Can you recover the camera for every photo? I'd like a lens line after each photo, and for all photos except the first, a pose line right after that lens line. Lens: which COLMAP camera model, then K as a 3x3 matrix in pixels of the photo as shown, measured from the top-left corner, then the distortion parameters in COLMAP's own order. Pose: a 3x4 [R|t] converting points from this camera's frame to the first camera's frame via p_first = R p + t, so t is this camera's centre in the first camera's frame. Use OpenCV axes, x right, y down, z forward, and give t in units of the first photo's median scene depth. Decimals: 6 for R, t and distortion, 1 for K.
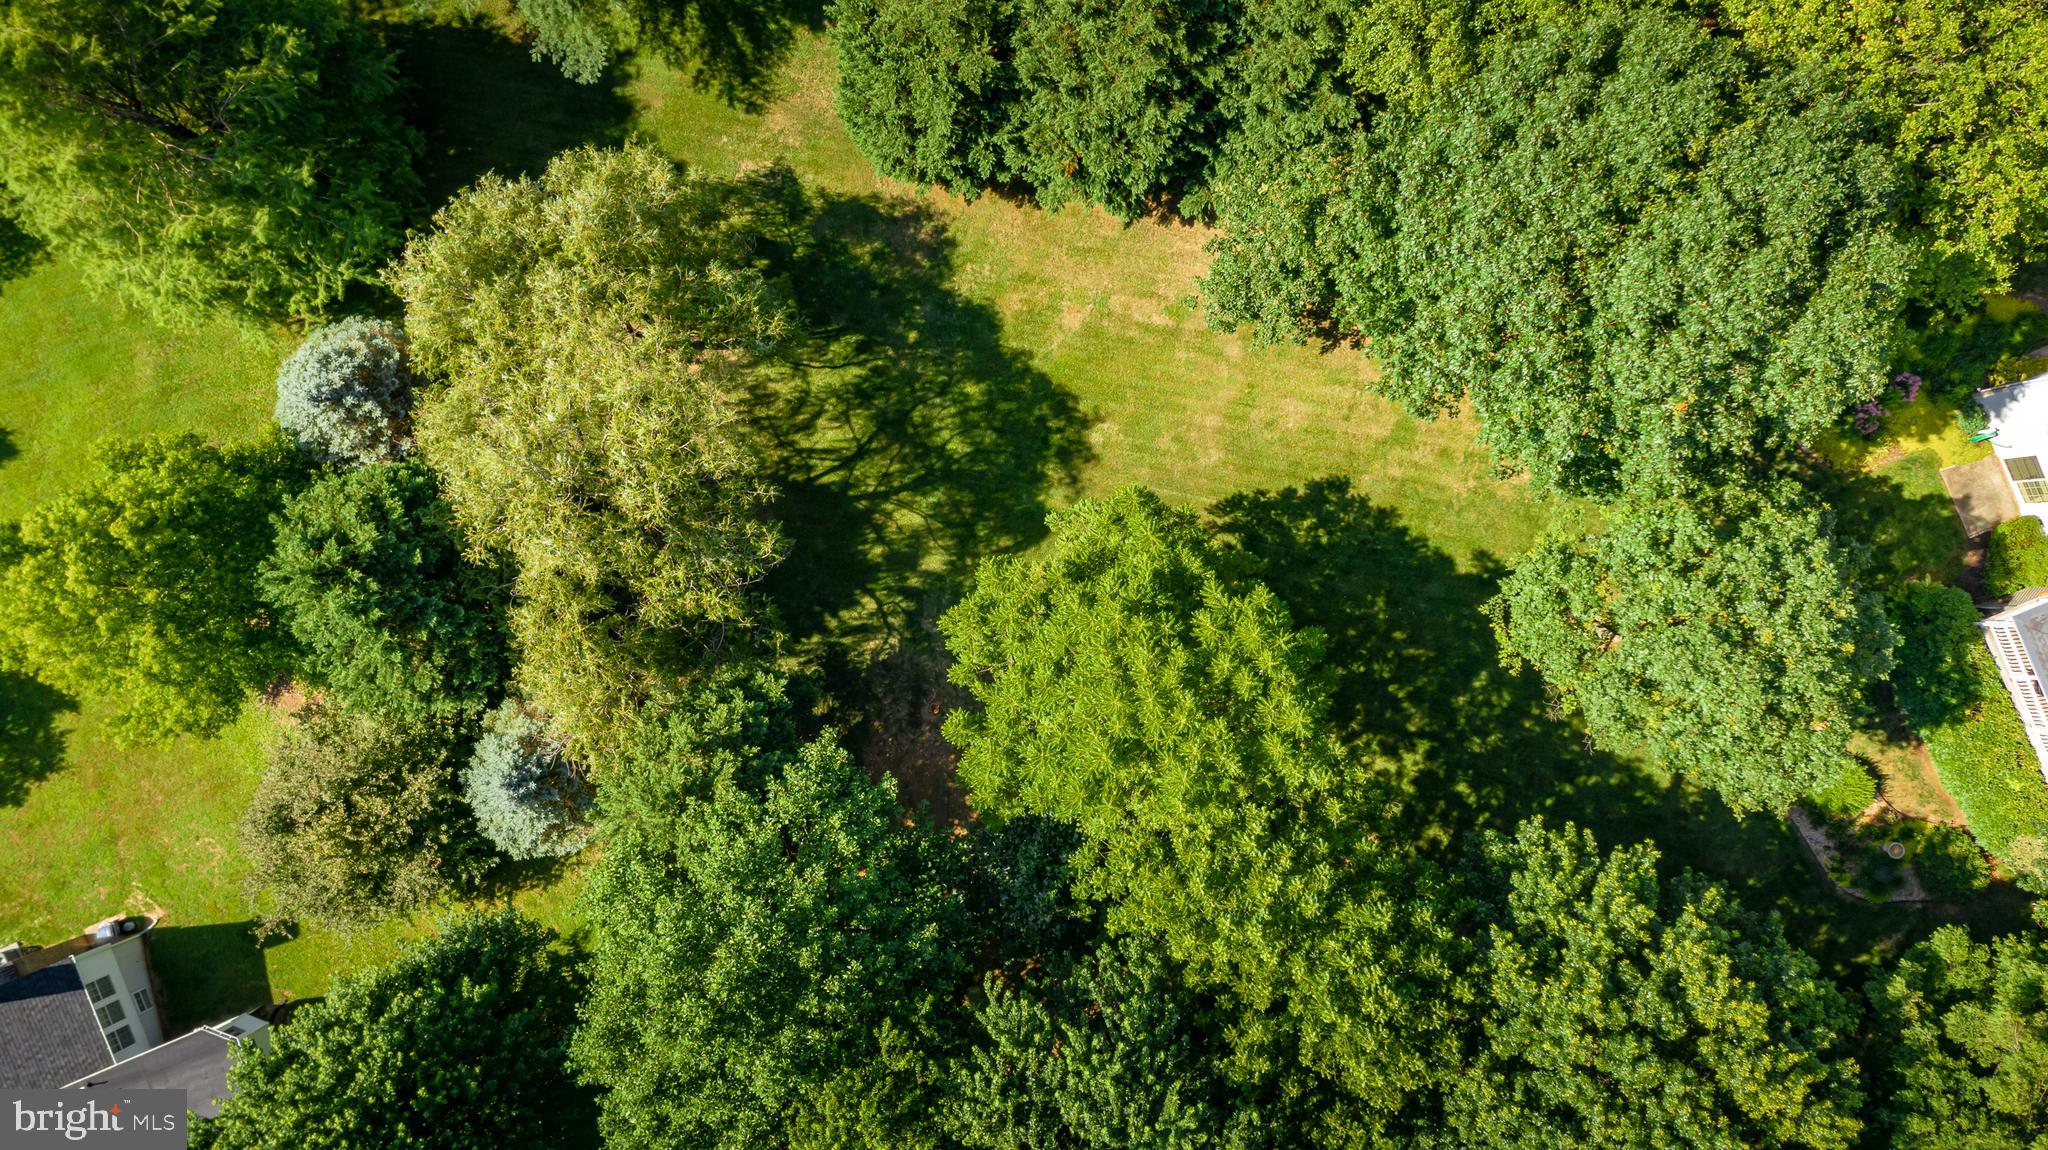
lens RADIAL K [[1605.6, 0, 1030.1], [0, 1605.6, 569.4], [0, 0, 1]] dist [0.258911, -0.314614]
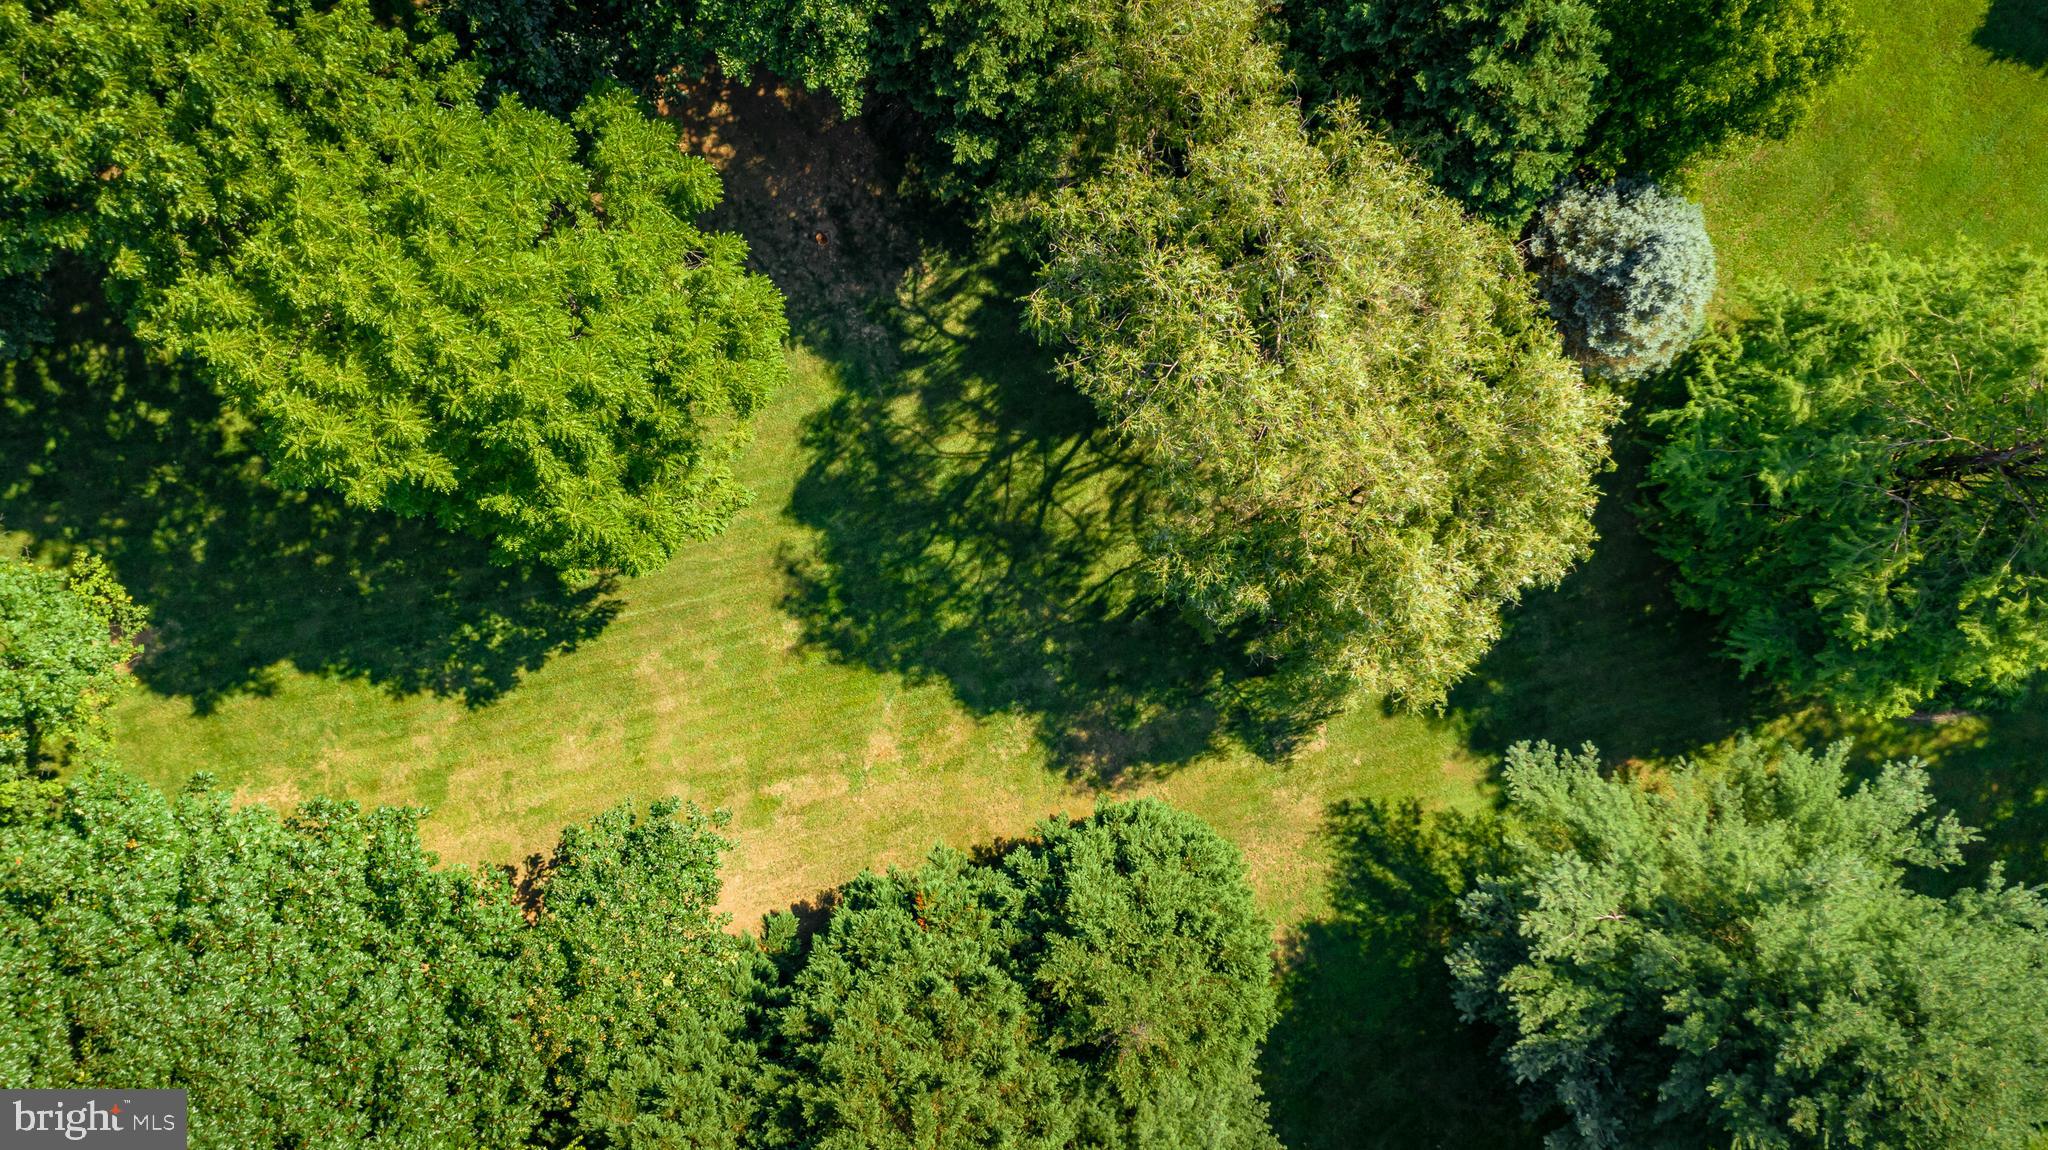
lens RADIAL K [[1595.9, 0, 1029.1], [0, 1595.9, 586.7], [0, 0, 1]] dist [0.279835, -0.388904]
pose [[-0.904041, 0.425930, 0.035977, -0.115238], [-0.426088, -0.904675, 0.003526, -0.125596], [0.034050, -0.012142, 0.999346, 0.193935]]
